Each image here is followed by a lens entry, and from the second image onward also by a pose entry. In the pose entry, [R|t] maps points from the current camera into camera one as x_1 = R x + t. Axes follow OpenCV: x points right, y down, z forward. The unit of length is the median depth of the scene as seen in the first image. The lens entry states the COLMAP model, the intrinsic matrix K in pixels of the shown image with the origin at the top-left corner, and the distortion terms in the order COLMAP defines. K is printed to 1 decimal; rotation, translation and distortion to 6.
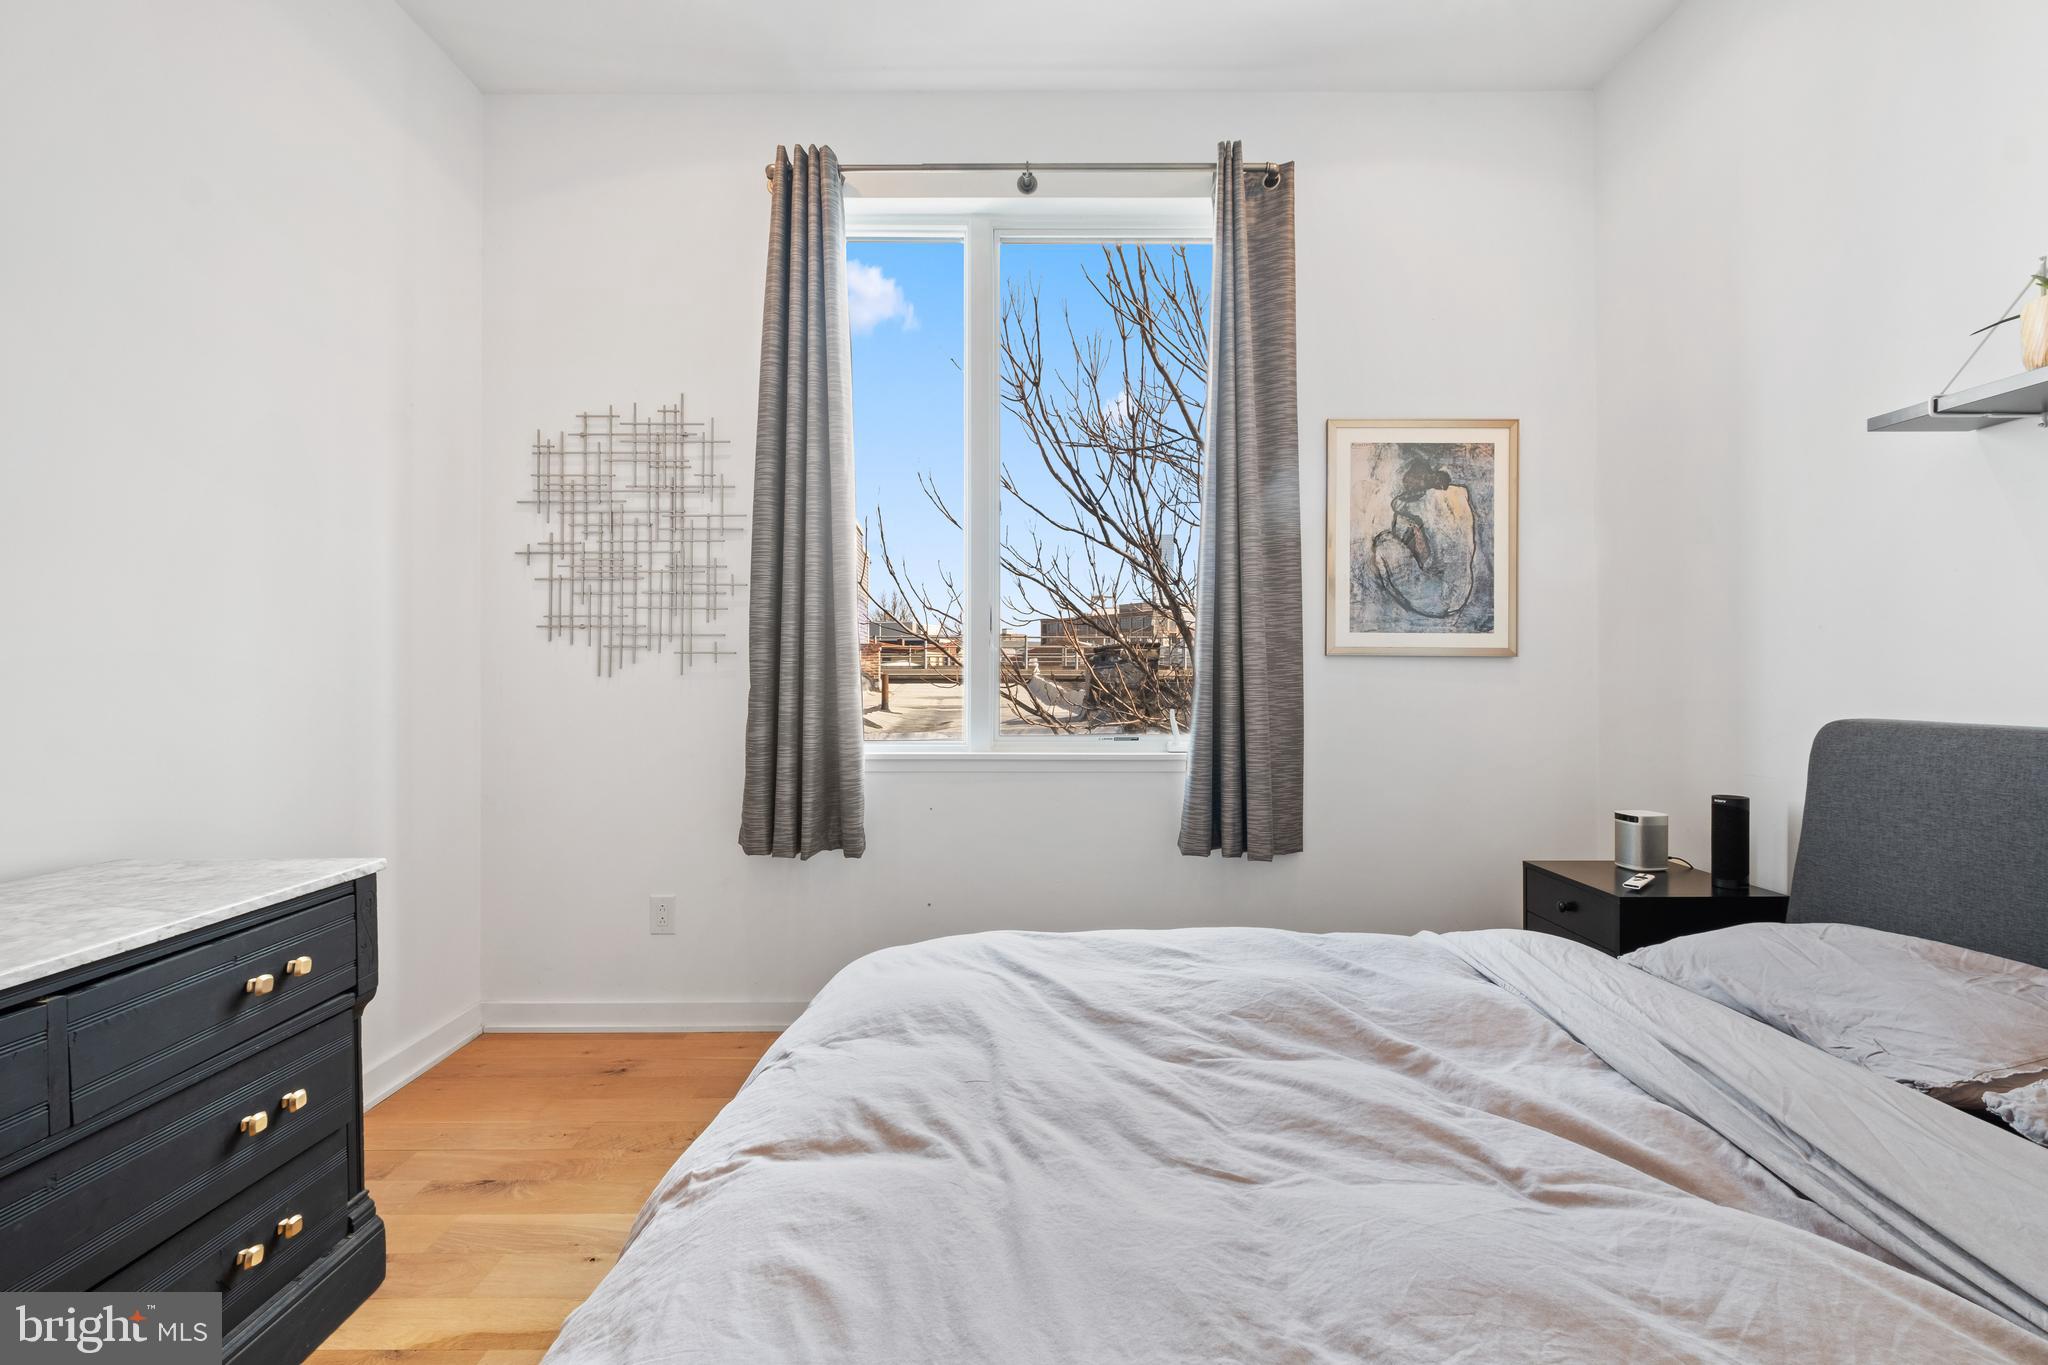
lens RADIAL K [[899.6, 0, 1018.6], [0, 899.6, 675.2], [0, 0, 1]] dist [0.004087, -0.004576]
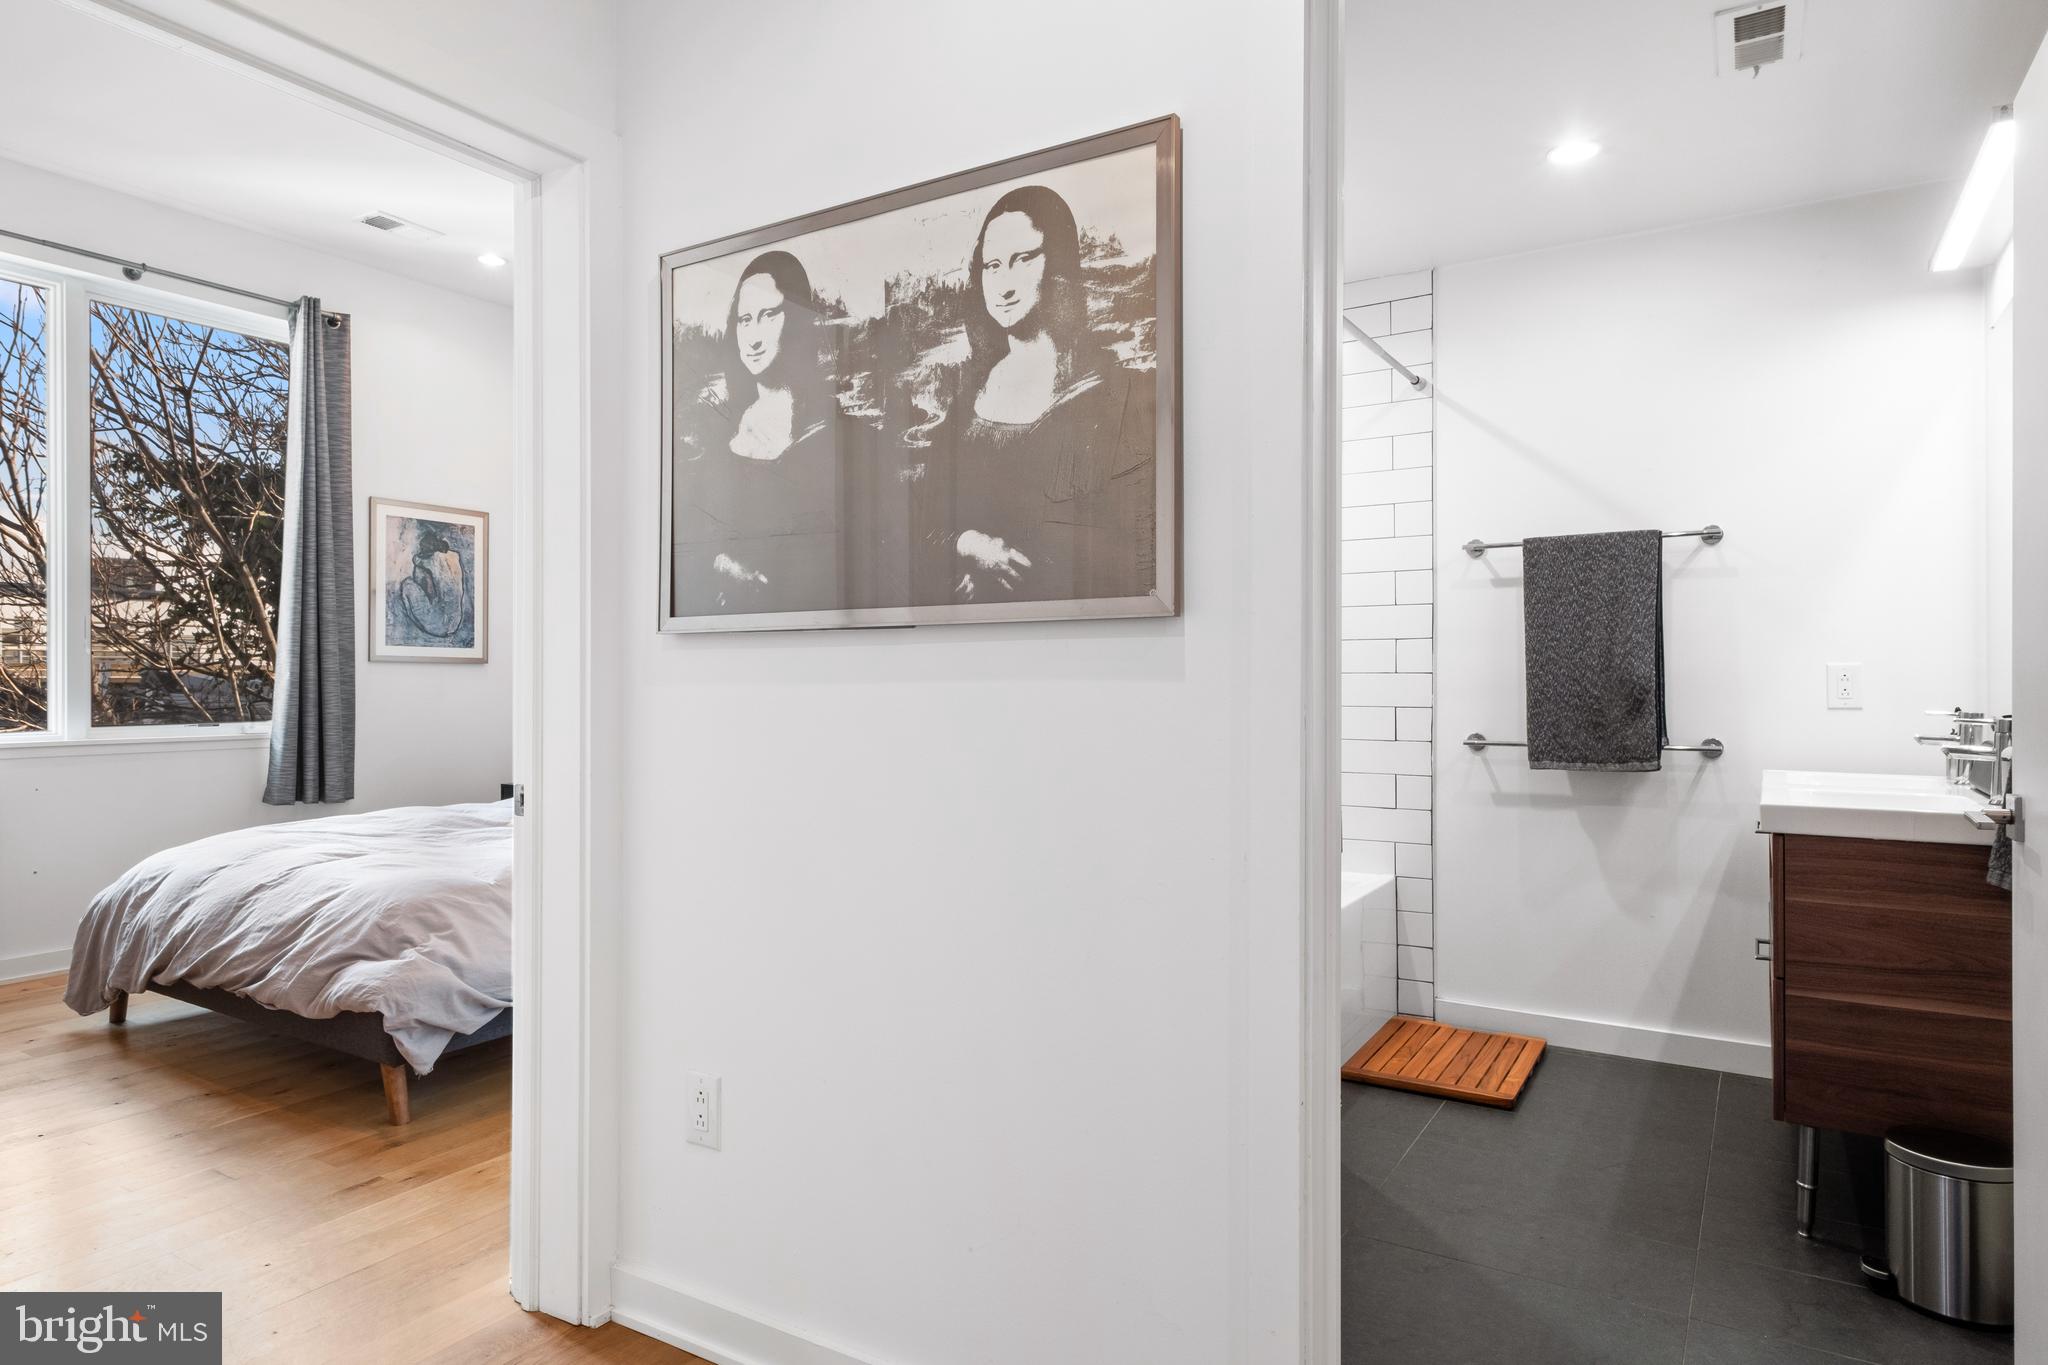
lens RADIAL K [[1236.1, 0, 997.8], [0, 1236.1, 679.6], [0, 0, 1]] dist [0.015440, -0.006249]
pose [[0.534156, 0.001016, 0.845385, -0.796672], [-0.003527, 0.999993, 0.001027, 0.001559], [-0.845378, -0.003530, 0.534156, -0.904671]]
